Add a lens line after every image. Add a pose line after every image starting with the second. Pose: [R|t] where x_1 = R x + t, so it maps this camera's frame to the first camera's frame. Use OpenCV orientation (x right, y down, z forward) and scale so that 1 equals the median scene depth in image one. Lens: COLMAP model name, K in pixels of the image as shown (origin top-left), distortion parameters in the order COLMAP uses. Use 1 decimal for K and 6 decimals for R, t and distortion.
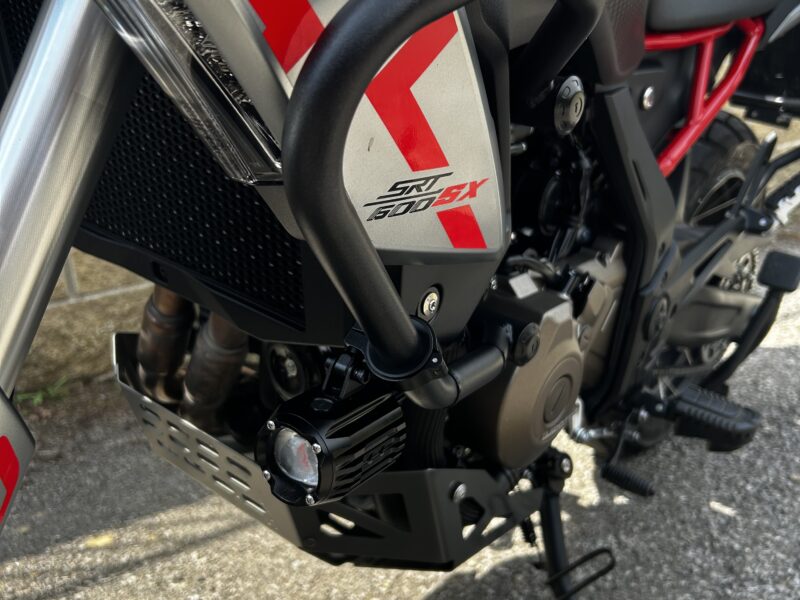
lens RADIAL K [[824.7, 0, 400.0], [0, 824.7, 300.0], [0, 0, 1]] dist [0.111246, -0.268424]
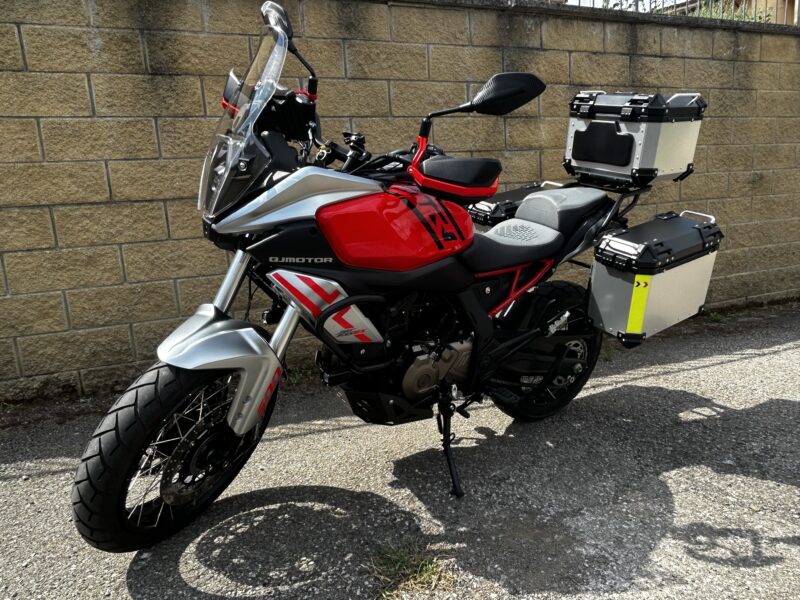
lens RADIAL K [[516.3, 0, 400.0], [0, 516.3, 300.0], [0, 0, 1]] dist [0.000242, -0.000004]
pose [[0.956584, 0.069238, -0.283113, 0.381421], [-0.088845, 0.994413, -0.056999, -0.050558], [0.277585, 0.079677, 0.957391, -0.652079]]
